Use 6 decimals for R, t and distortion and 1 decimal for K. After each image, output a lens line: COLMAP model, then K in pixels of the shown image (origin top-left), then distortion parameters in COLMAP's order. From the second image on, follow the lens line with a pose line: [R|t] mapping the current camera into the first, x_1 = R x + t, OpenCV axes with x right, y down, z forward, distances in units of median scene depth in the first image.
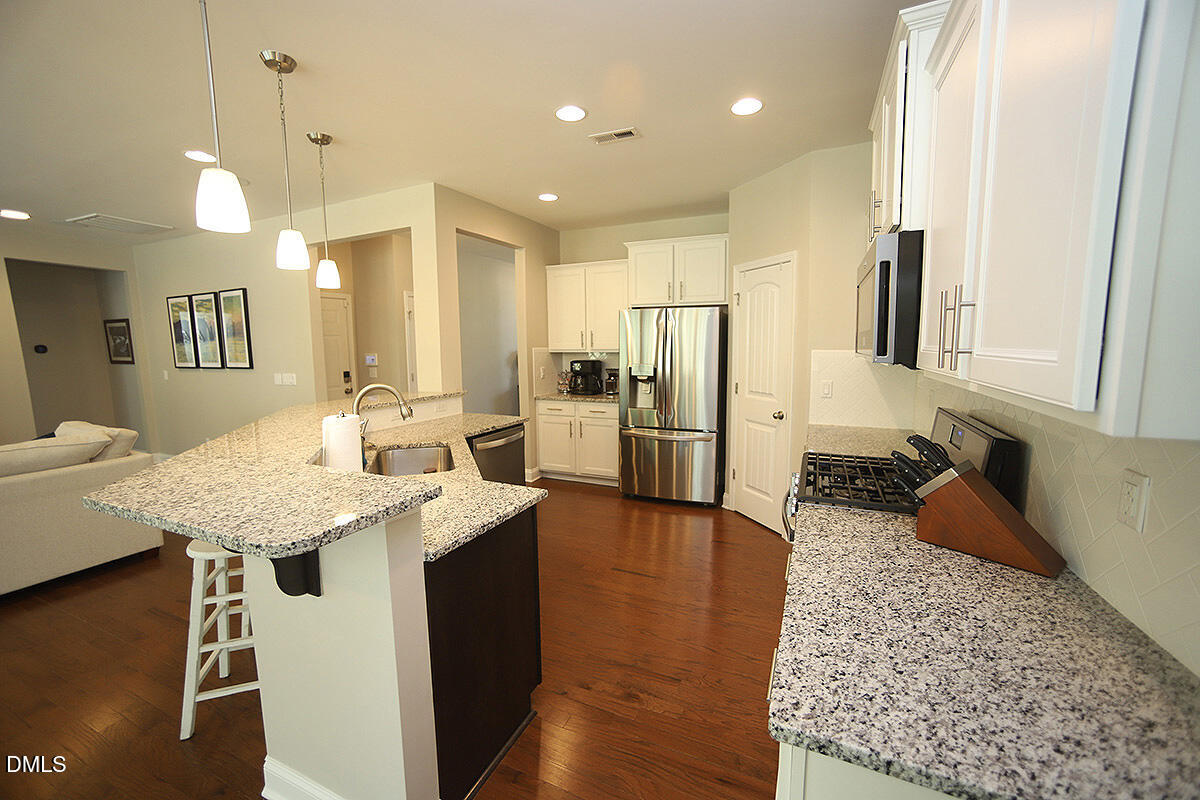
lens RADIAL K [[474.0, 0, 594.9], [0, 474.0, 395.7], [0, 0, 1]] dist [-0.025527, 0.002682]
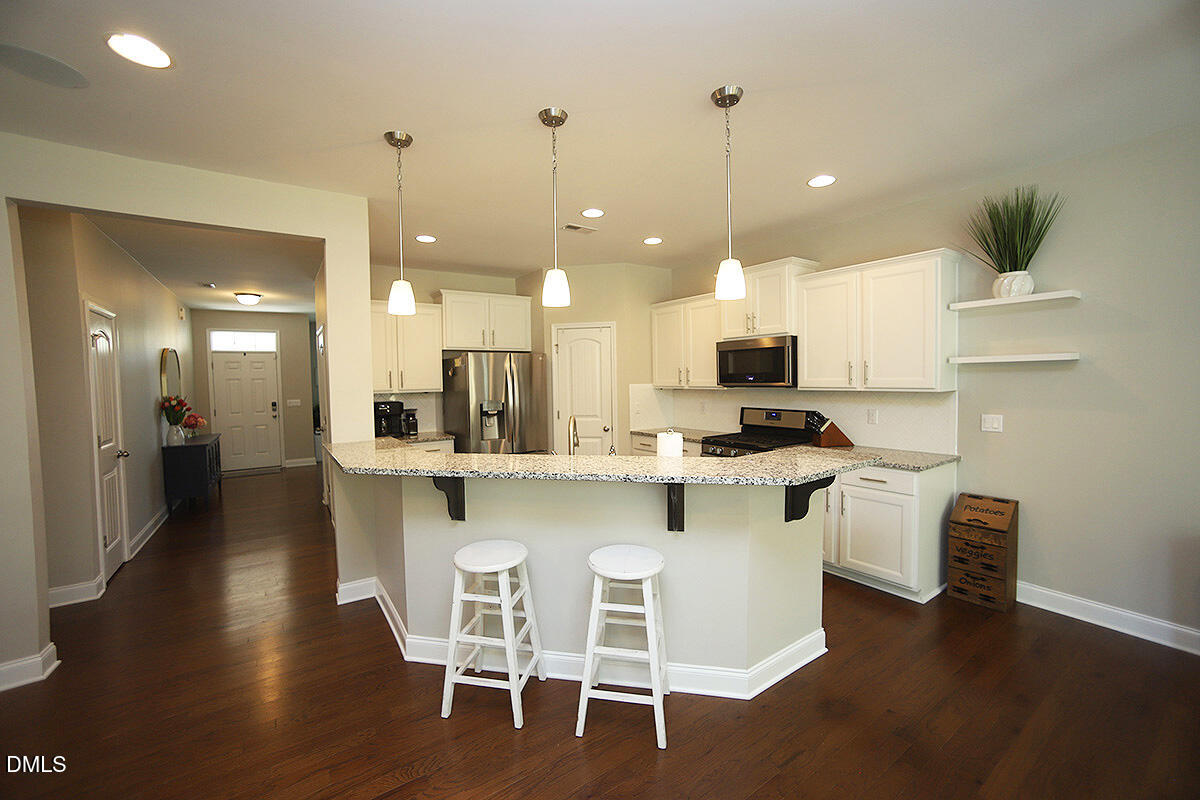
lens RADIAL K [[474.0, 0, 588.5], [0, 474.0, 393.5], [0, 0, 1]] dist [-0.025527, 0.002682]
pose [[0.515052, -0.031910, 0.856565, -0.765535], [0.108386, 0.993710, -0.028153, -0.026445], [-0.850279, 0.107340, 0.515271, 0.220991]]
